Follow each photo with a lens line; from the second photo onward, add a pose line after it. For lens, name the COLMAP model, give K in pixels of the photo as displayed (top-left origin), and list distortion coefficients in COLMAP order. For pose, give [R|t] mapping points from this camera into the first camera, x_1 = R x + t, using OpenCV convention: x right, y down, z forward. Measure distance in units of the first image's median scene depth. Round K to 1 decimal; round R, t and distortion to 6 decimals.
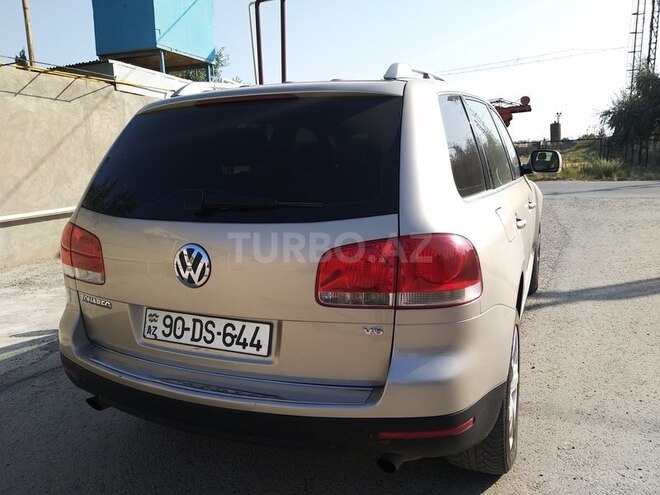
lens RADIAL K [[516.1, 0, 330.0], [0, 516.1, 247.5], [0, 0, 1]] dist [0.054132, -0.069512]
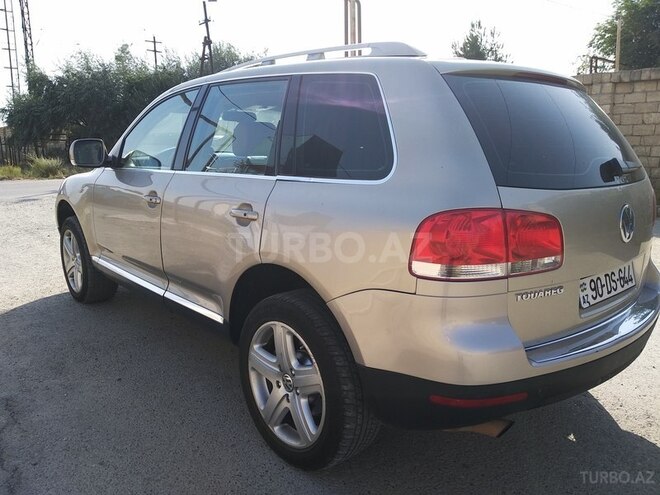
lens RADIAL K [[516.1, 0, 330.0], [0, 516.1, 247.5], [0, 0, 1]] dist [0.054132, -0.069512]
pose [[0.419723, -0.150165, 0.895144, -0.407053], [0.152561, 0.983860, 0.093514, -0.031552], [-0.894739, 0.097314, 0.435858, 0.277405]]
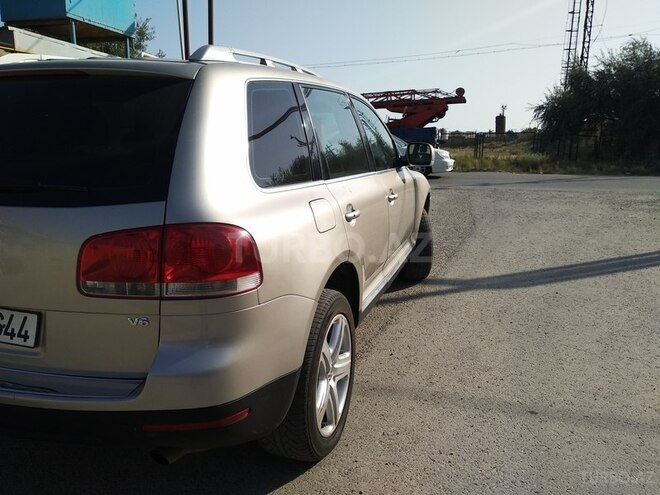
lens RADIAL K [[515.1, 0, 330.0], [0, 515.1, 247.5], [0, 0, 1]] dist [0.076192, -0.118701]
pose [[0.995354, 0.019683, 0.094245, 0.083637], [-0.022487, 0.999333, 0.028780, -0.003312], [-0.093616, -0.030766, 0.995133, 0.000982]]
